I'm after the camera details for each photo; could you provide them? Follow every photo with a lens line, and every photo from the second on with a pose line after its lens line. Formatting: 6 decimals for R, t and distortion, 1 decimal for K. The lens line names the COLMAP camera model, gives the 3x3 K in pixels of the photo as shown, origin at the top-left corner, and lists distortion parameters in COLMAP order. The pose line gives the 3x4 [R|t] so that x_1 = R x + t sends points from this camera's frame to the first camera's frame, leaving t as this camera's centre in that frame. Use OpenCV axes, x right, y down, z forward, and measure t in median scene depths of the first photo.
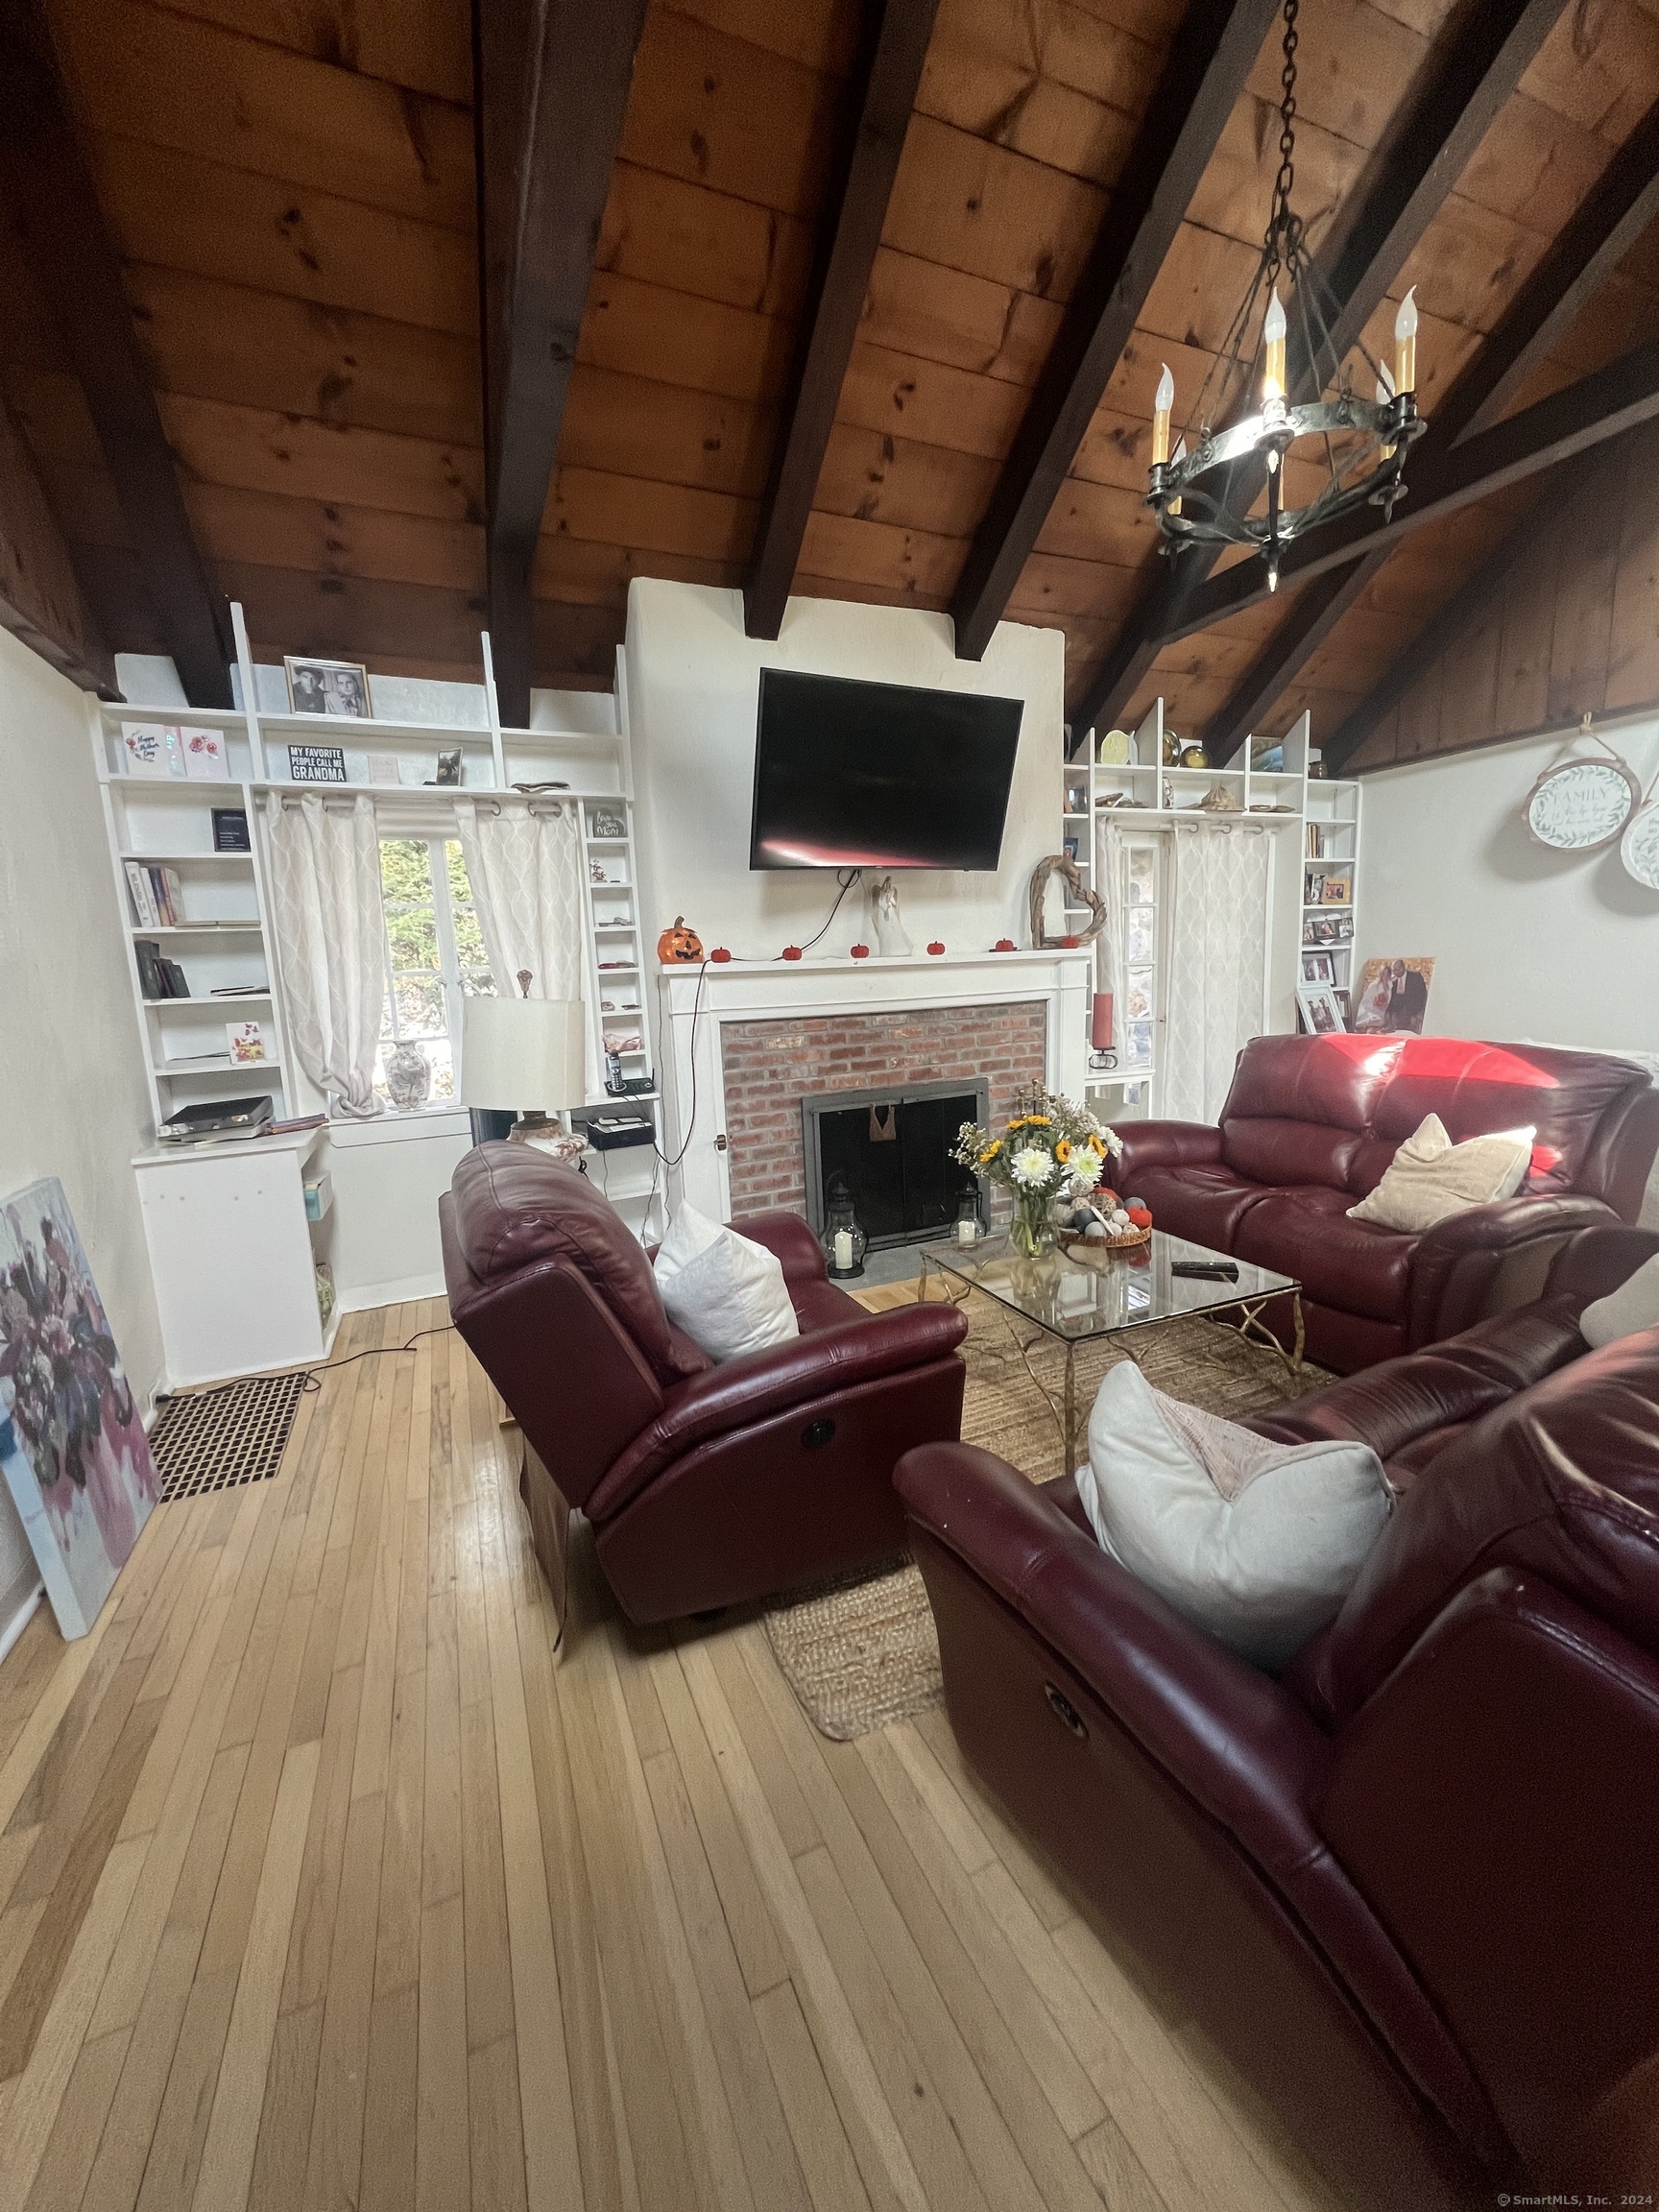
lens RADIAL K [[881.5, 0, 826.4], [0, 881.5, 1096.3], [0, 0, 1]] dist [0.001736, 0.000913]
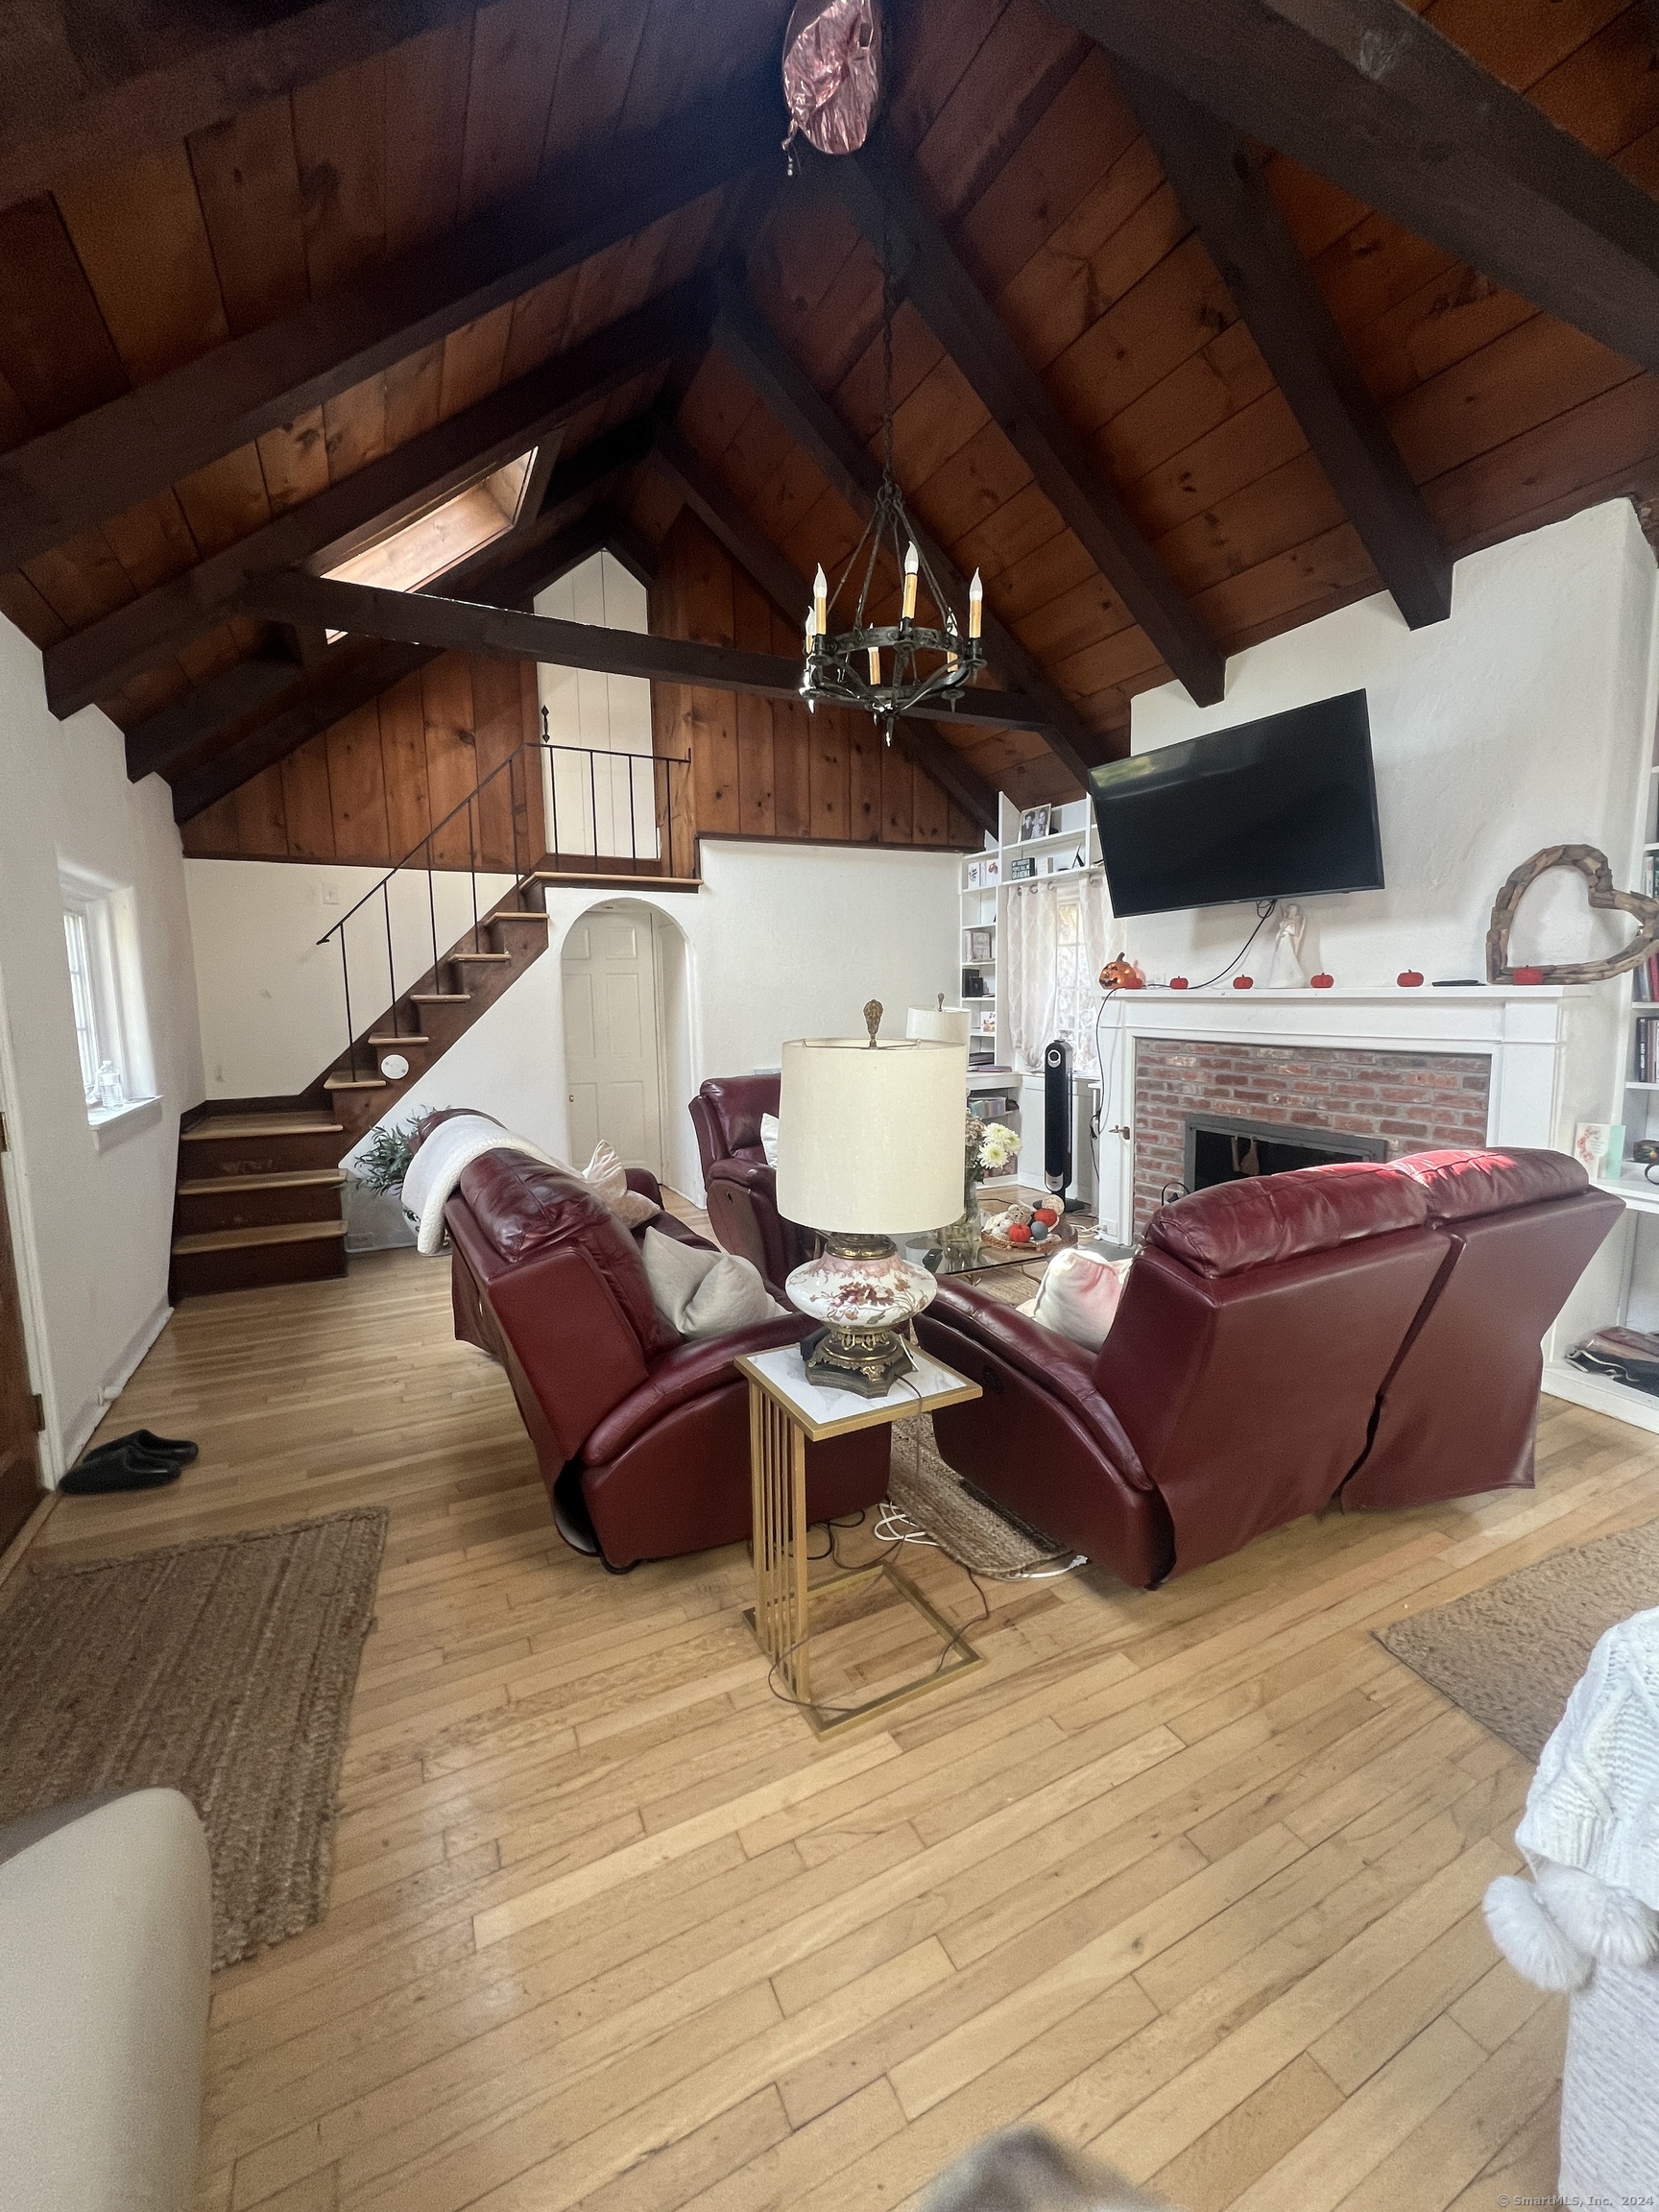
lens RADIAL K [[881.5, 0, 830.6], [0, 881.5, 1101.6], [0, 0, 1]] dist [0.001736, 0.000913]
pose [[0.052521, 0.164158, -0.985035, 1.023177], [-0.137951, 0.978132, 0.155652, -0.120919], [0.989045, 0.127712, 0.074019, 0.464211]]
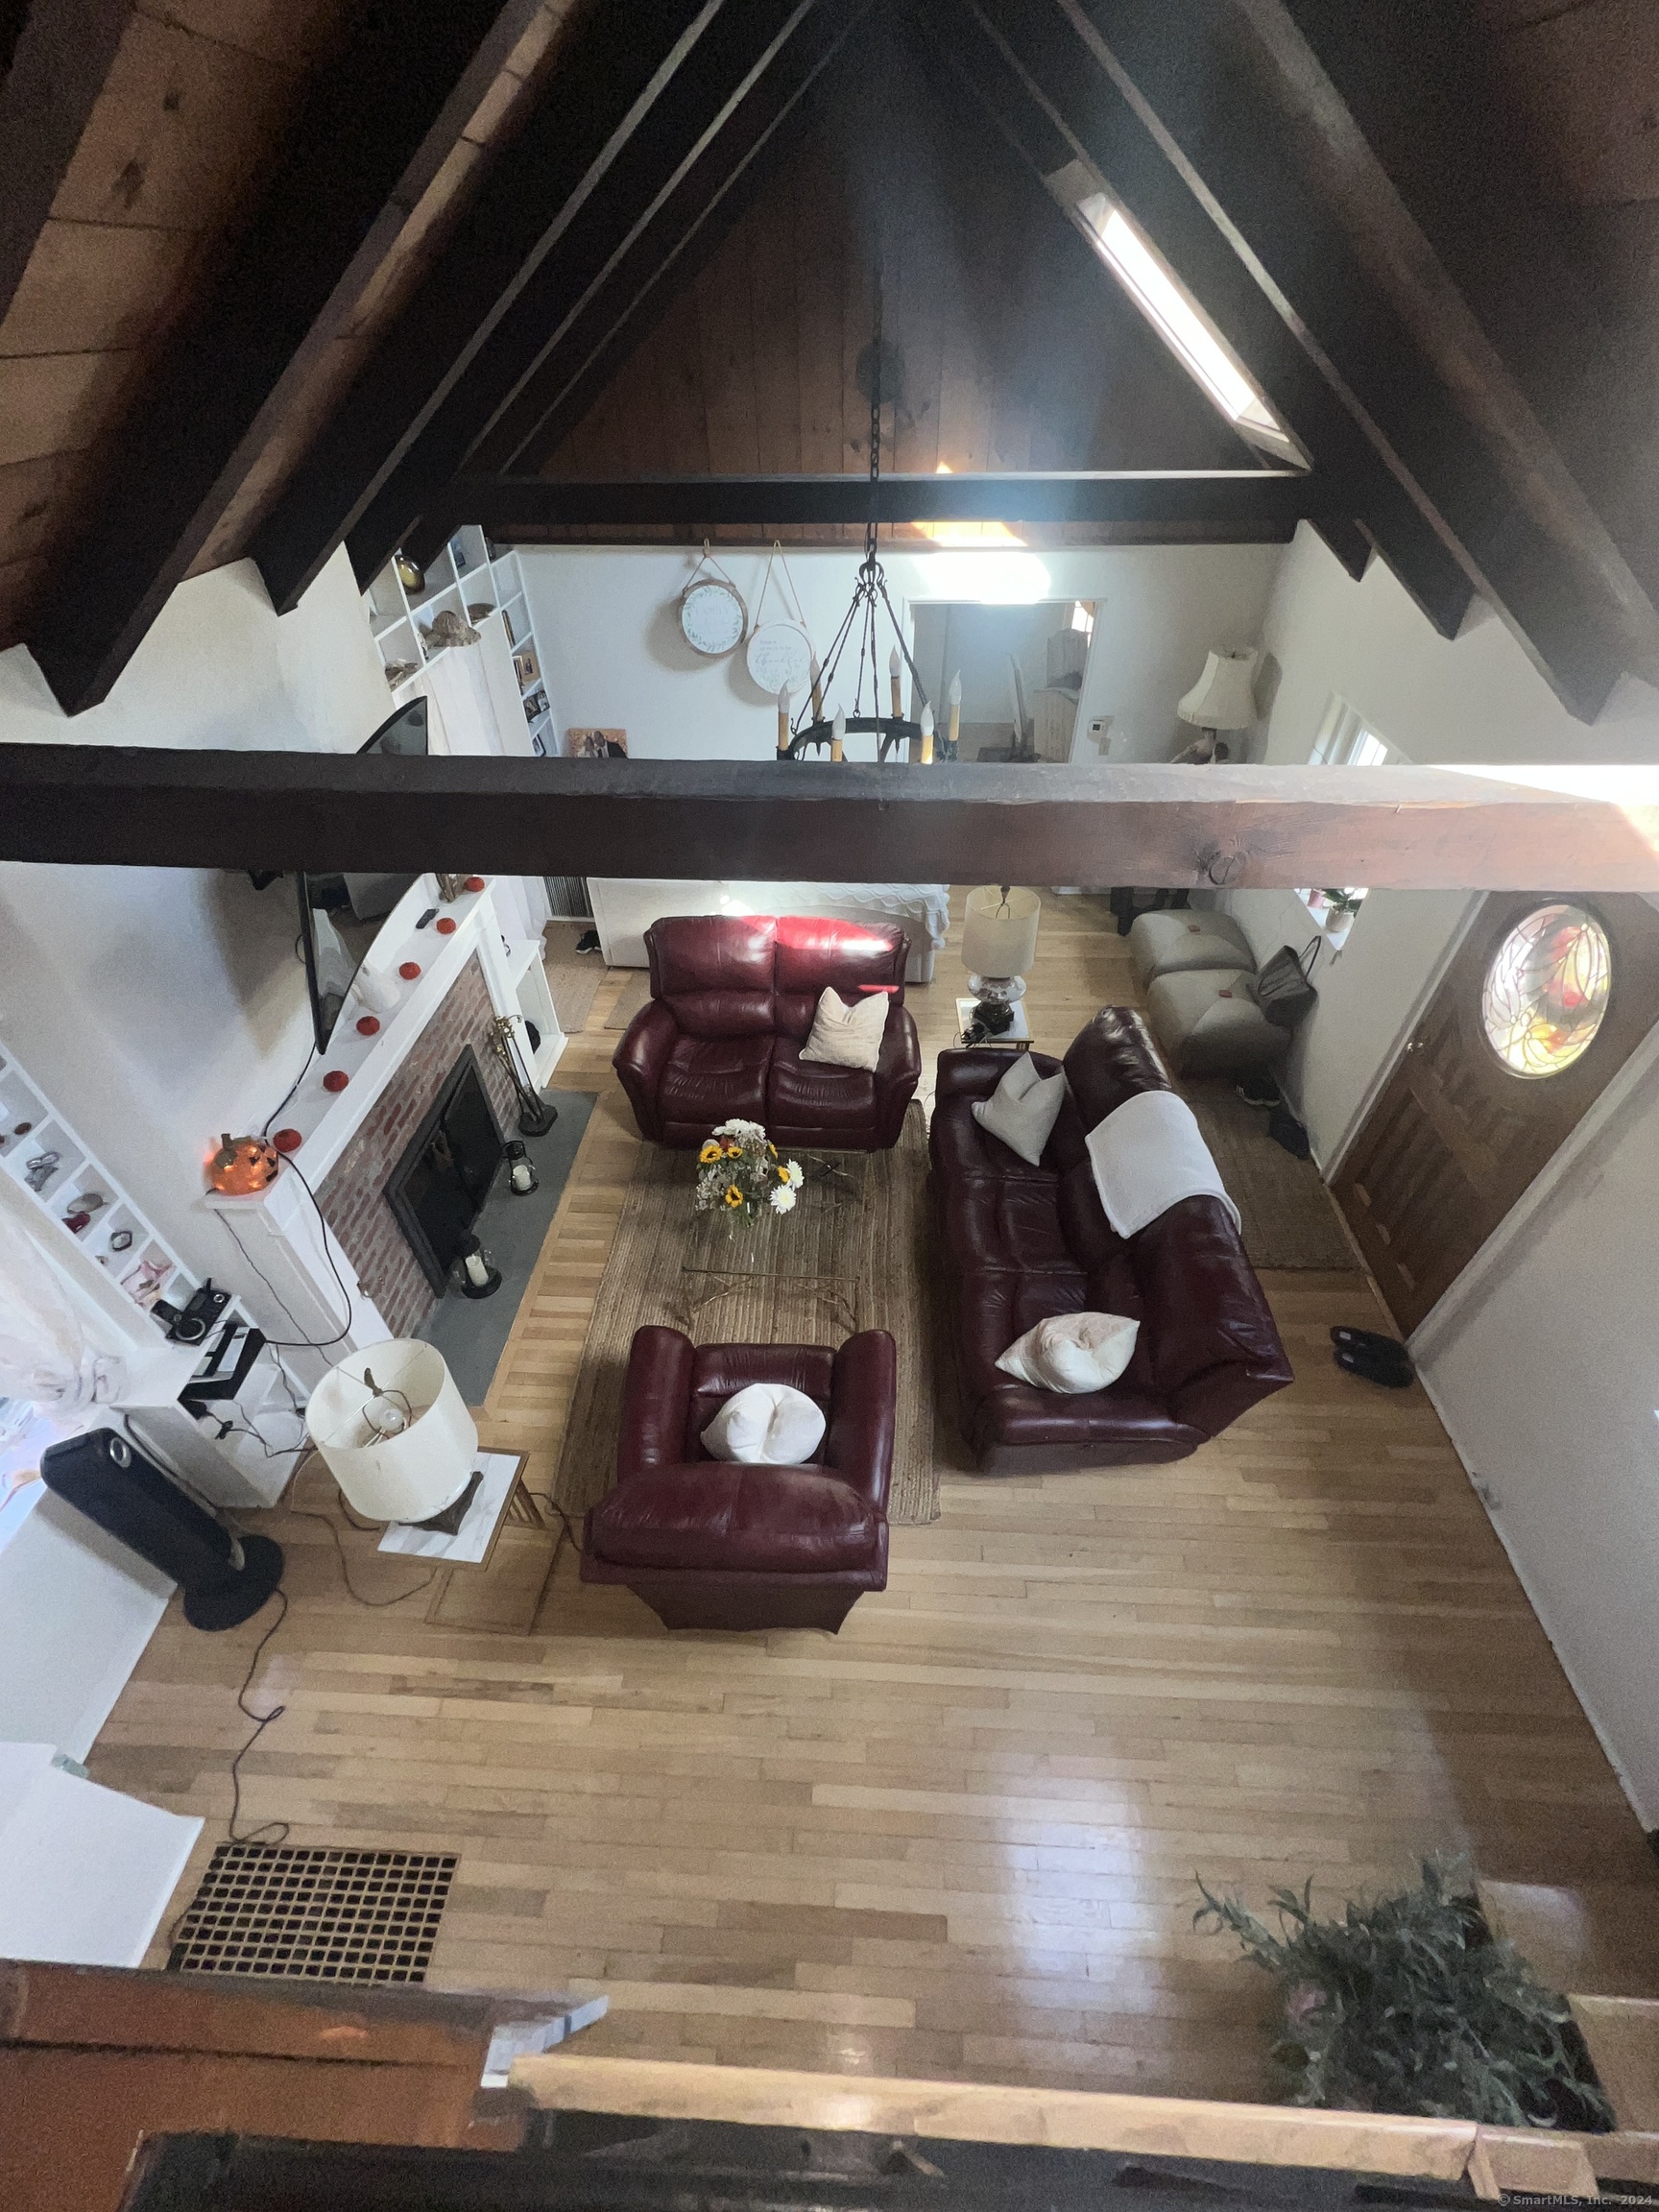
lens RADIAL K [[881.5, 0, 828.9], [0, 881.5, 1098.8], [0, 0, 1]] dist [0.001736, 0.000913]
pose [[0.449768, -0.568911, 0.688512, -0.401853], [0.116369, 0.801641, 0.586371, -0.564585], [-0.885532, -0.183610, 0.426756, 0.192409]]
